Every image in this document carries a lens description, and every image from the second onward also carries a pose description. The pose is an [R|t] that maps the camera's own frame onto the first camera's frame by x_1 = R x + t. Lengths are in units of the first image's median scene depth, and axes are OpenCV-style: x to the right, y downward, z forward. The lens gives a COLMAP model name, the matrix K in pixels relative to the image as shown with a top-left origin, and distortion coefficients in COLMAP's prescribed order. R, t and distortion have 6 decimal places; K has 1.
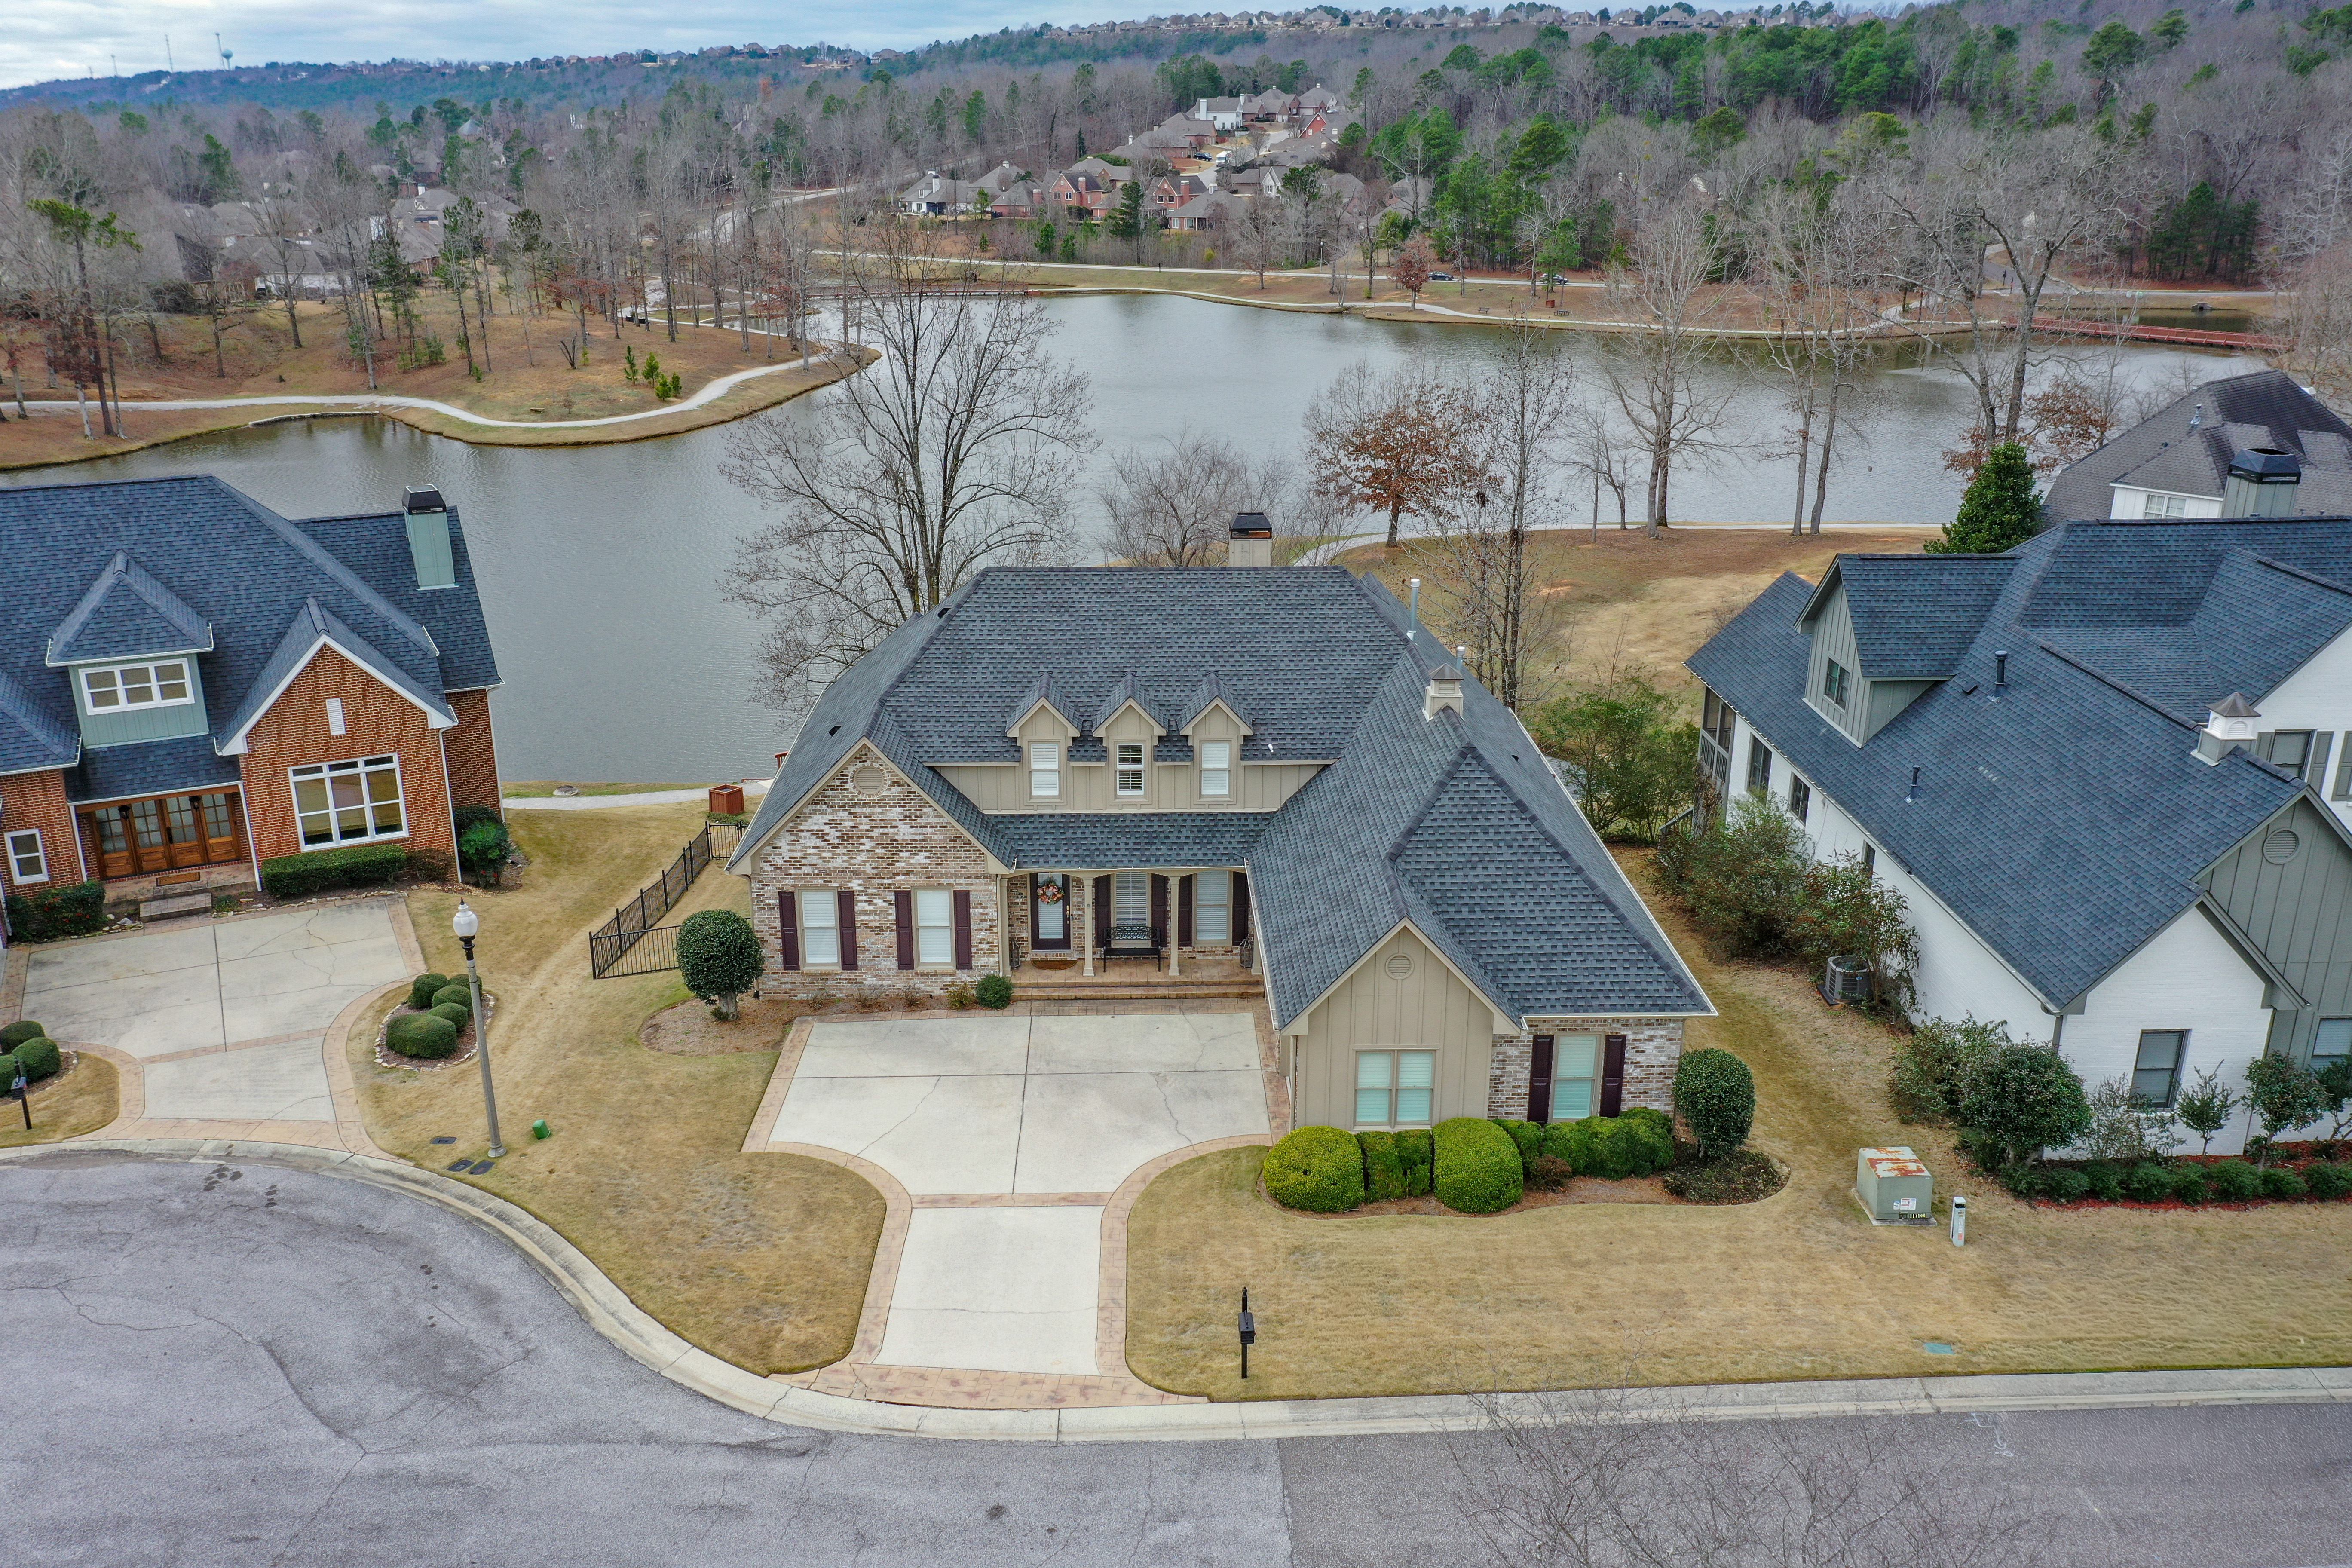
lens RADIAL K [[1852.7, 0, 1172.3], [0, 1852.7, 785.6], [0, 0, 1]] dist [-0.000207, 0.004664]
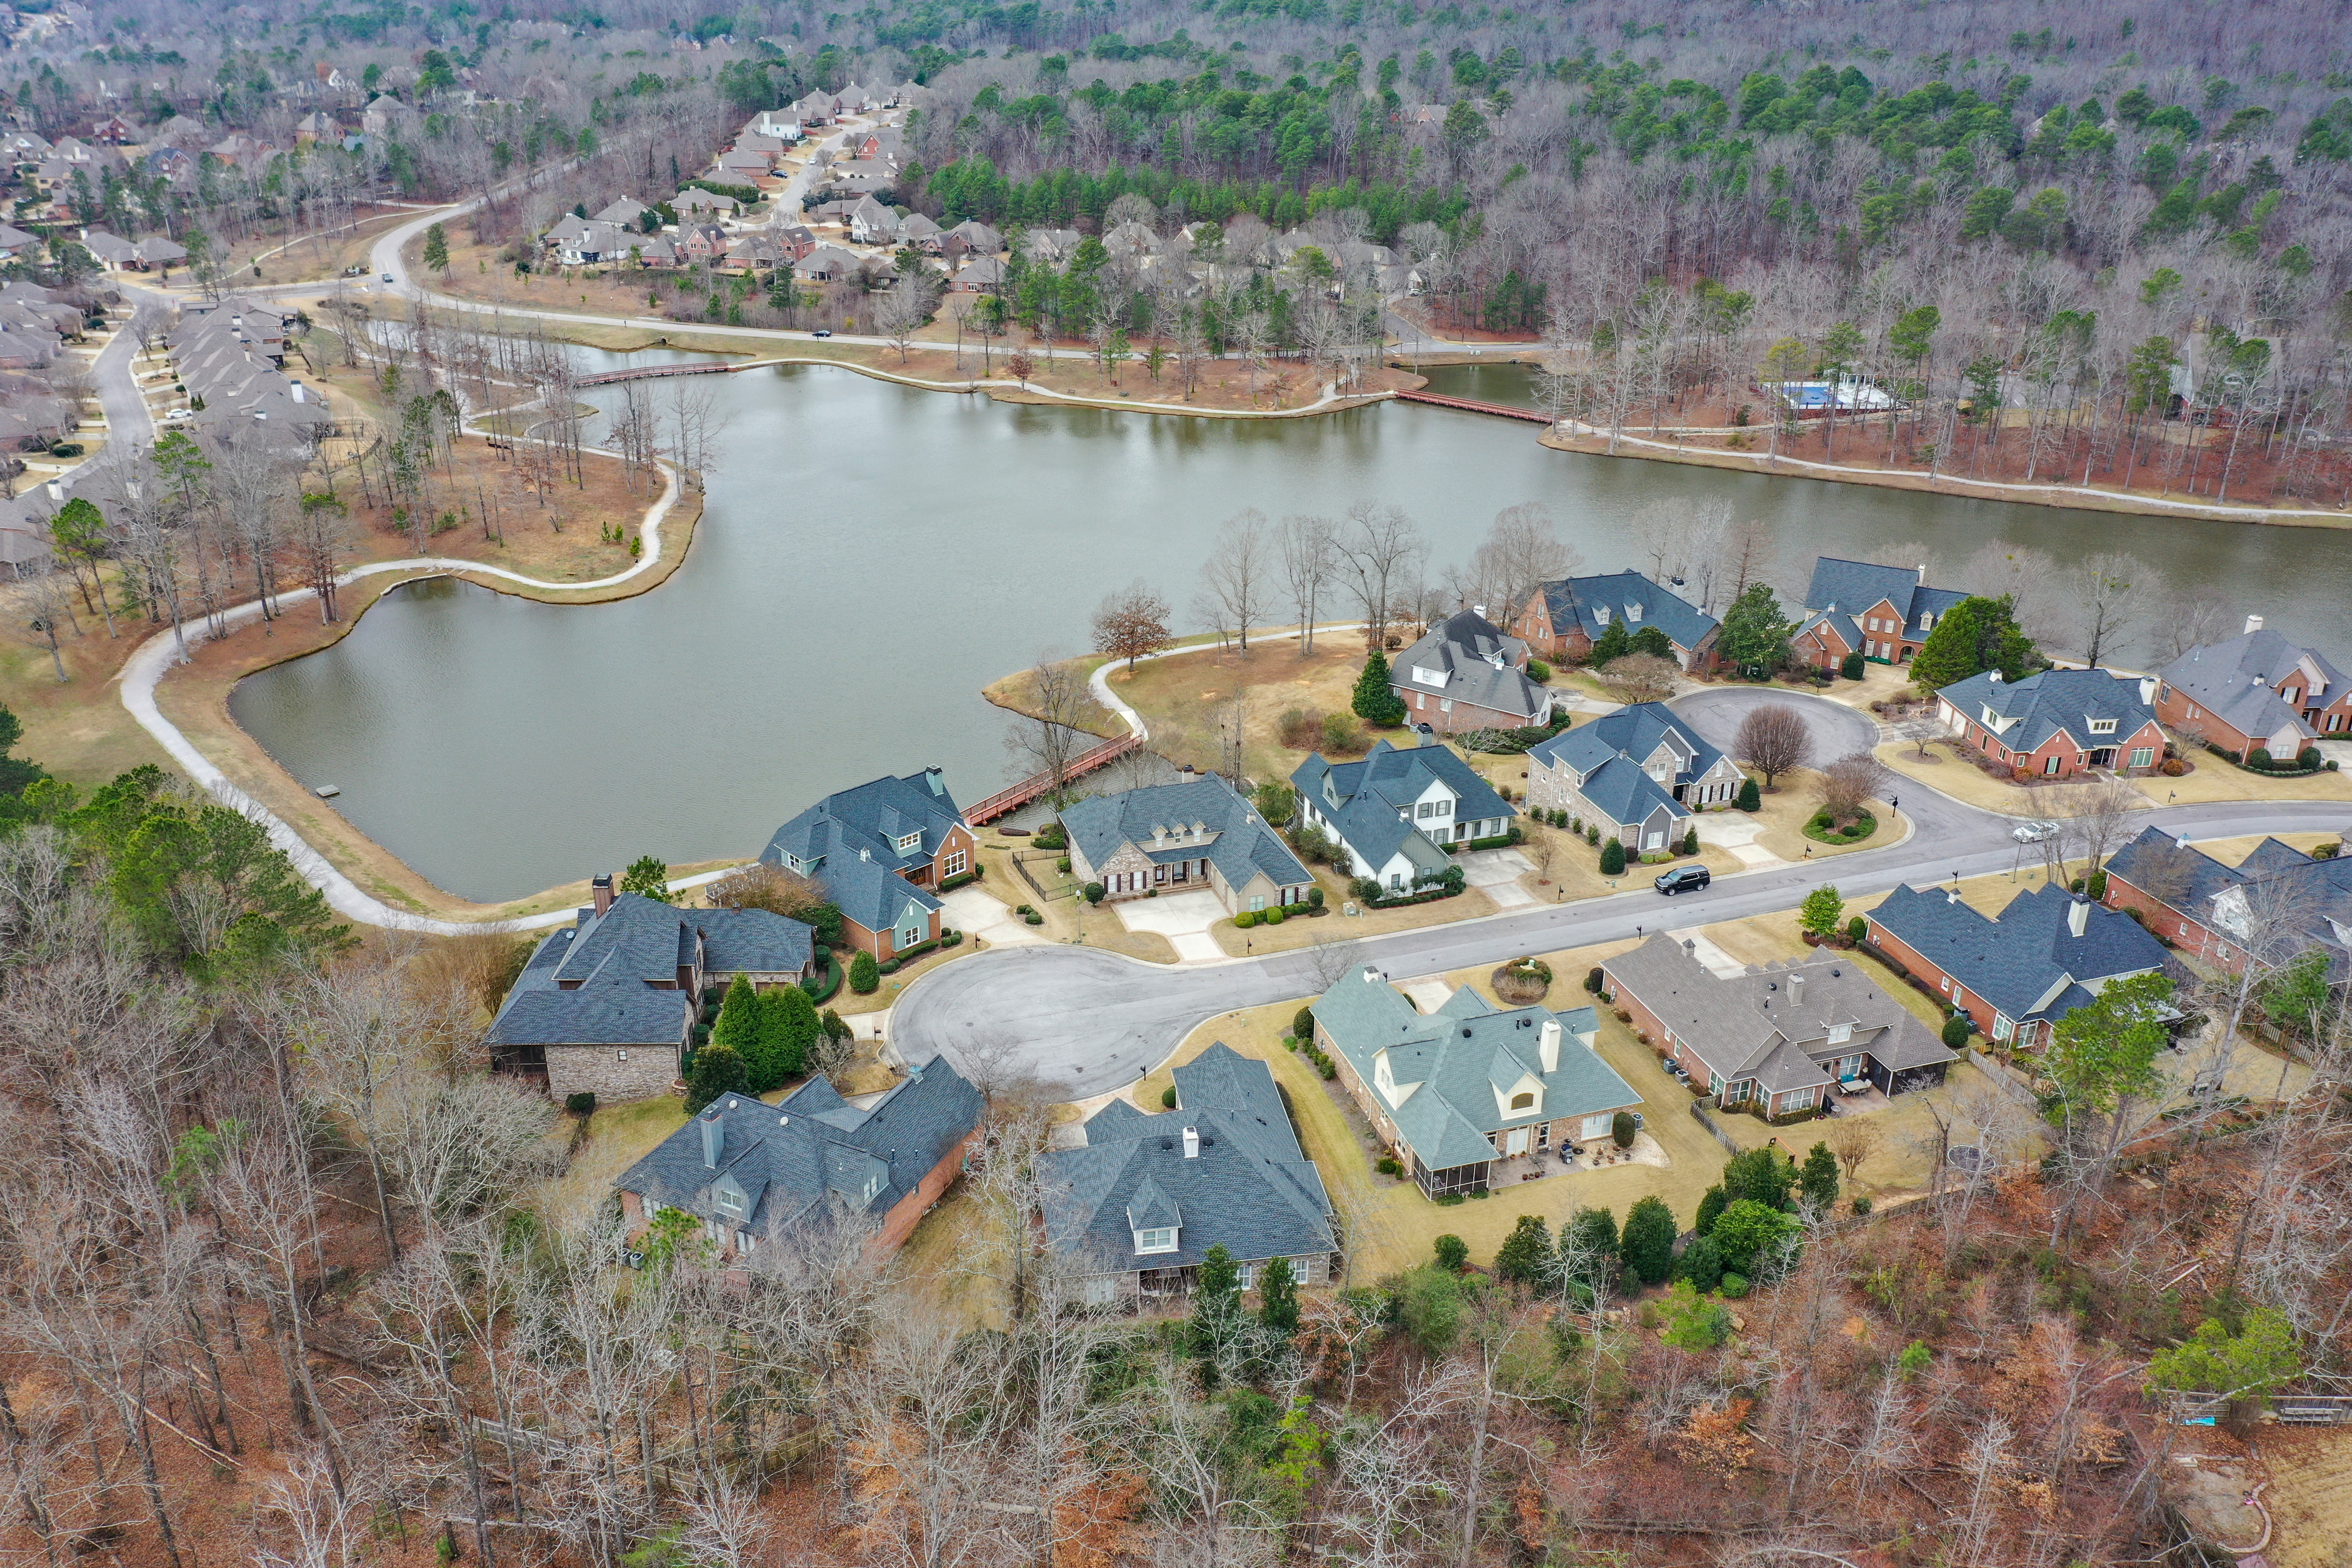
lens RADIAL K [[1855.9, 0, 1172.6], [0, 1855.9, 785.2], [0, 0, 1]] dist [0.005048, -0.004920]
pose [[0.960033, -0.105903, 0.259079, -1.146363], [0.082508, 0.991601, 0.099595, -0.564670], [-0.267450, -0.074238, 0.960708, -3.145494]]
